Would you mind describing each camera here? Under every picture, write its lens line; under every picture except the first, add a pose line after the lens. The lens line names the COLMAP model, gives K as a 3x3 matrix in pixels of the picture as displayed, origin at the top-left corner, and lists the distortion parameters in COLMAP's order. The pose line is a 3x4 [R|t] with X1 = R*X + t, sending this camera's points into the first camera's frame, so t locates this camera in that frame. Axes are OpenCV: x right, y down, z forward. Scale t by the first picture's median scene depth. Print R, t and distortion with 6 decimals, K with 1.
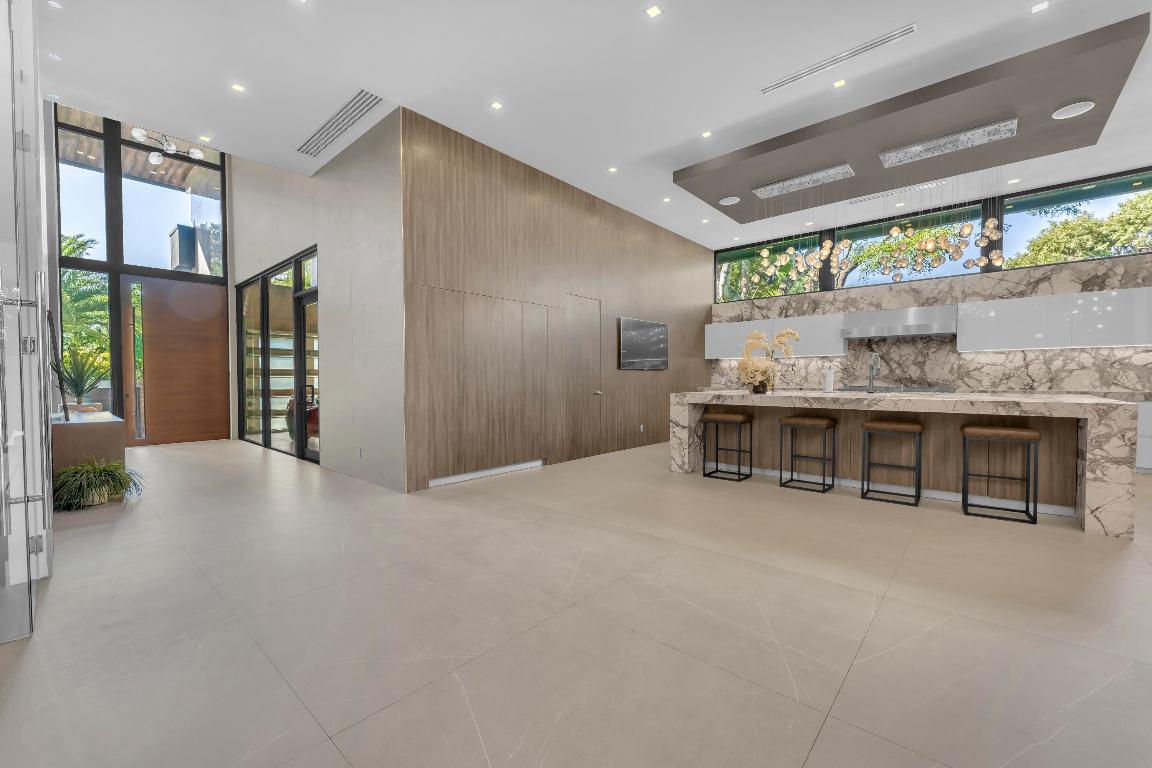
lens RADIAL K [[462.2, 0, 575.0], [0, 462.2, 390.0], [0, 0, 1]] dist [-0.004444, -0.000850]
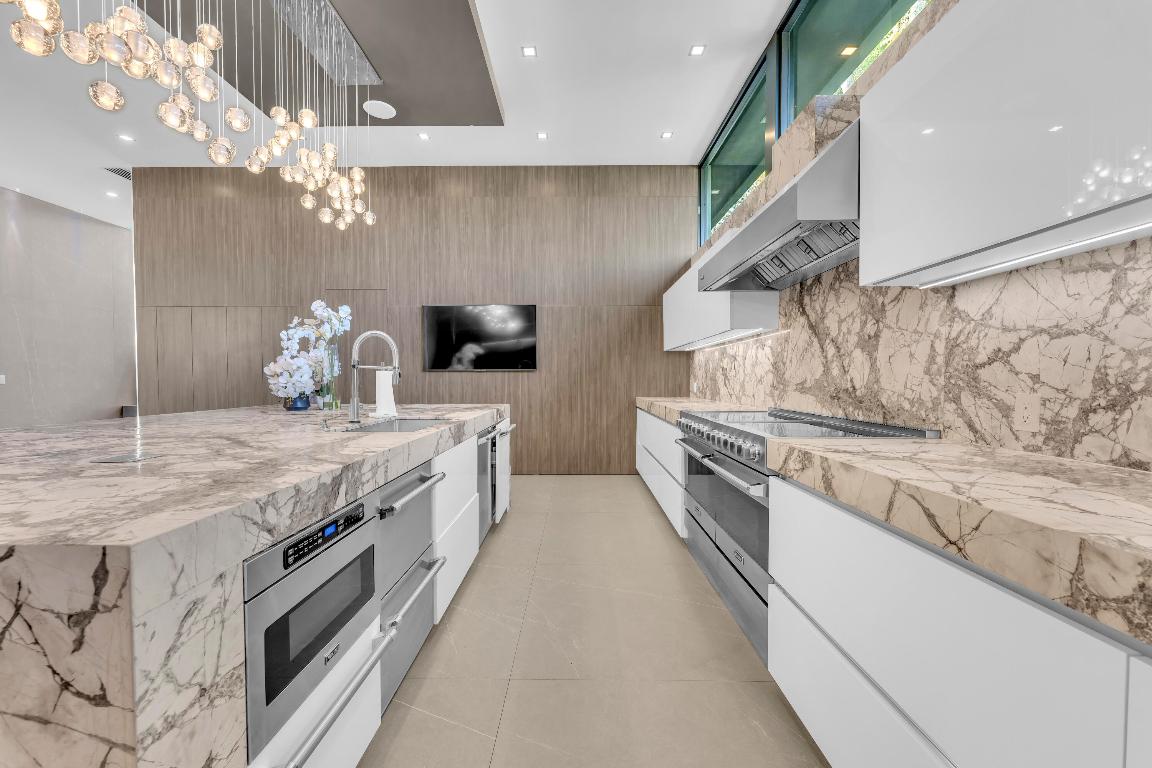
lens RADIAL K [[462.2, 0, 576.7], [0, 462.2, 385.0], [0, 0, 1]] dist [-0.004444, -0.000850]
pose [[0.663769, 0.013411, -0.747818, 0.889533], [-0.019832, 0.999803, 0.000328, -0.027001], [0.747675, 0.014613, 0.663904, 0.690857]]
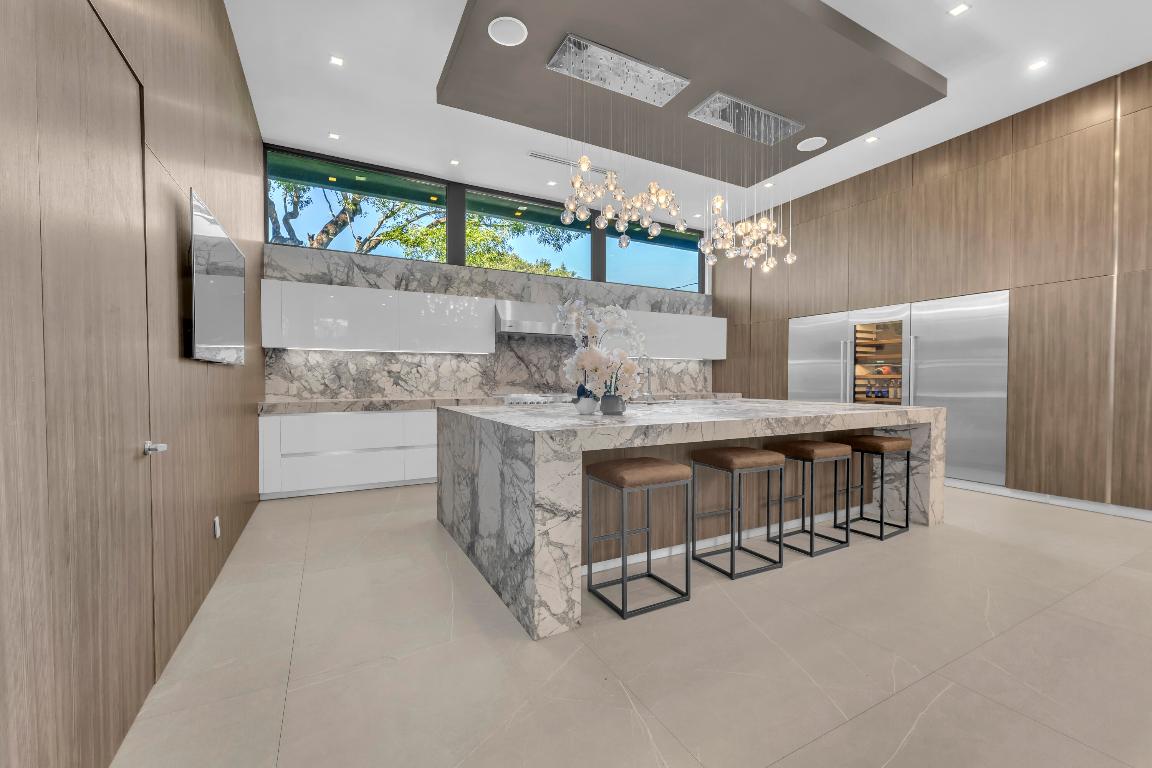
lens RADIAL K [[462.2, 0, 575.3], [0, 462.2, 387.4], [0, 0, 1]] dist [-0.004444, -0.000850]
pose [[0.338924, -0.013144, 0.940722, -0.105258], [0.023189, 0.999715, 0.005613, -0.023582], [-0.940528, 0.019912, 0.339132, 0.684763]]
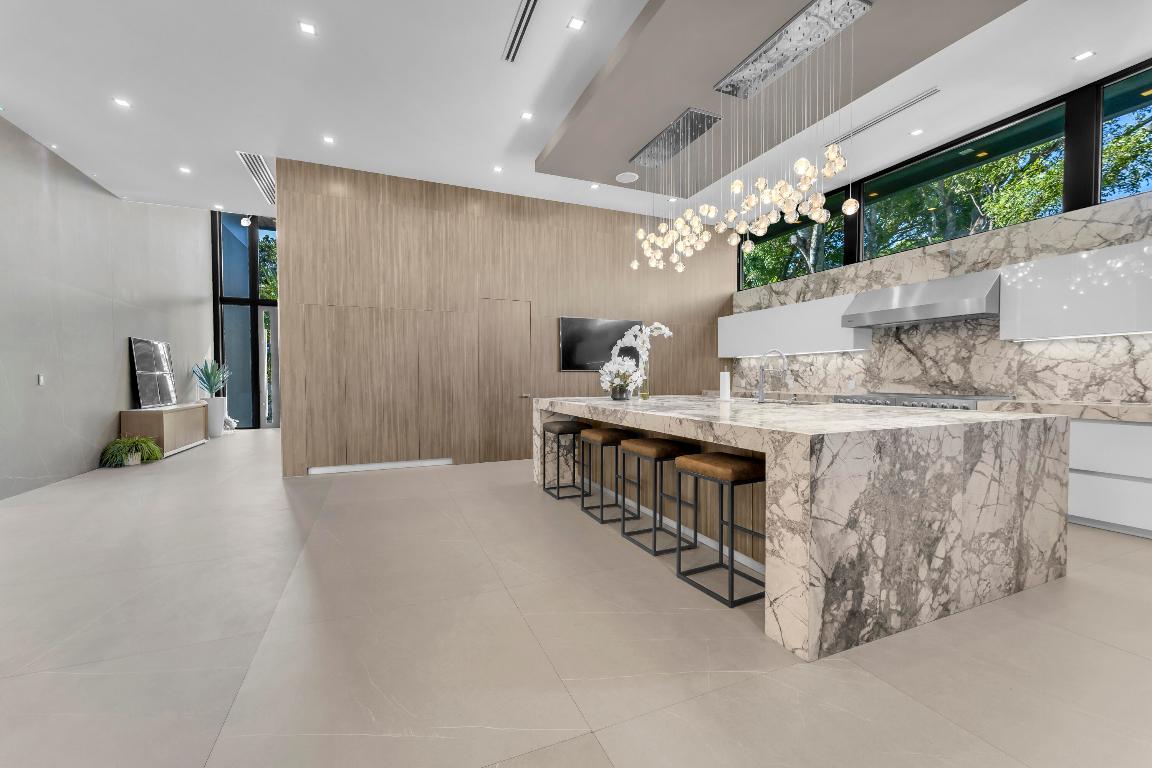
lens RADIAL K [[462.2, 0, 573.8], [0, 462.2, 388.0], [0, 0, 1]] dist [-0.004444, -0.000850]
pose [[0.902683, 0.010369, -0.430180, 0.550564], [-0.011248, 0.999937, 0.000499, -0.011246], [0.430158, 0.004388, 0.902743, 0.154525]]
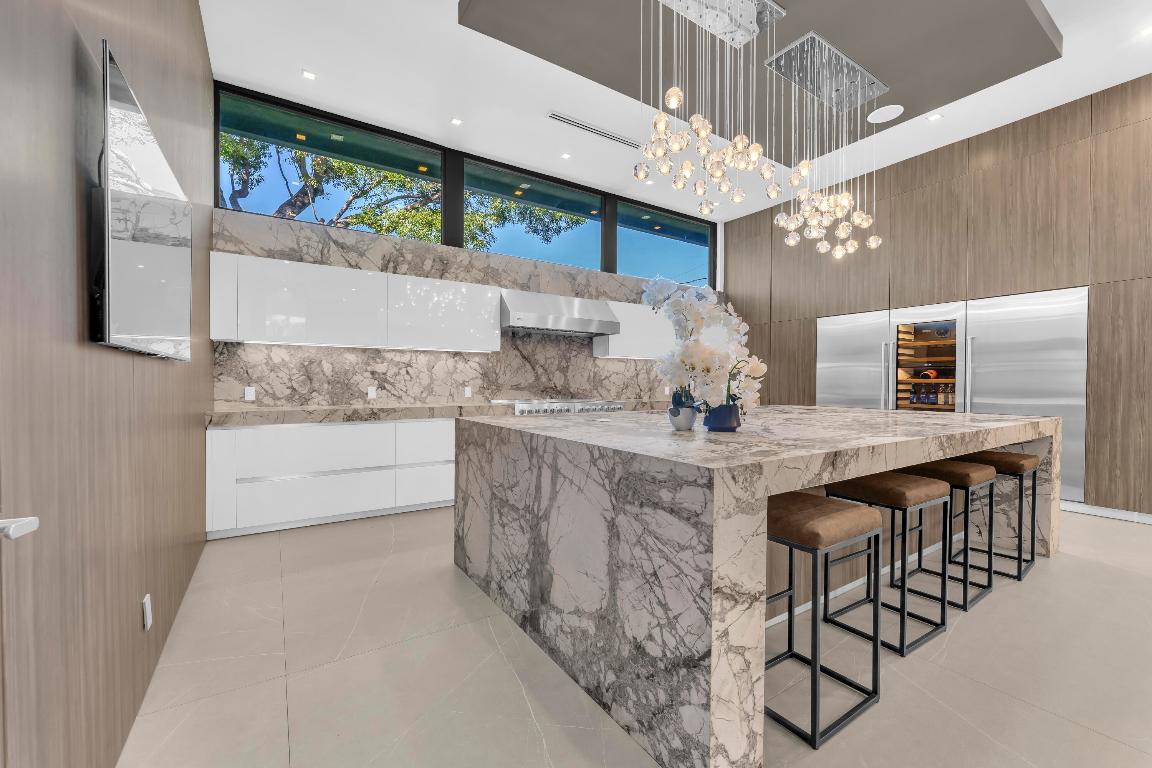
lens RADIAL K [[462.2, 0, 573.8], [0, 462.2, 387.4], [0, 0, 1]] dist [-0.004444, -0.000850]
pose [[0.255366, -0.005373, 0.966830, -0.021881], [0.020068, 0.999799, 0.000255, -0.027120], [-0.966636, 0.019337, 0.255422, 0.817963]]
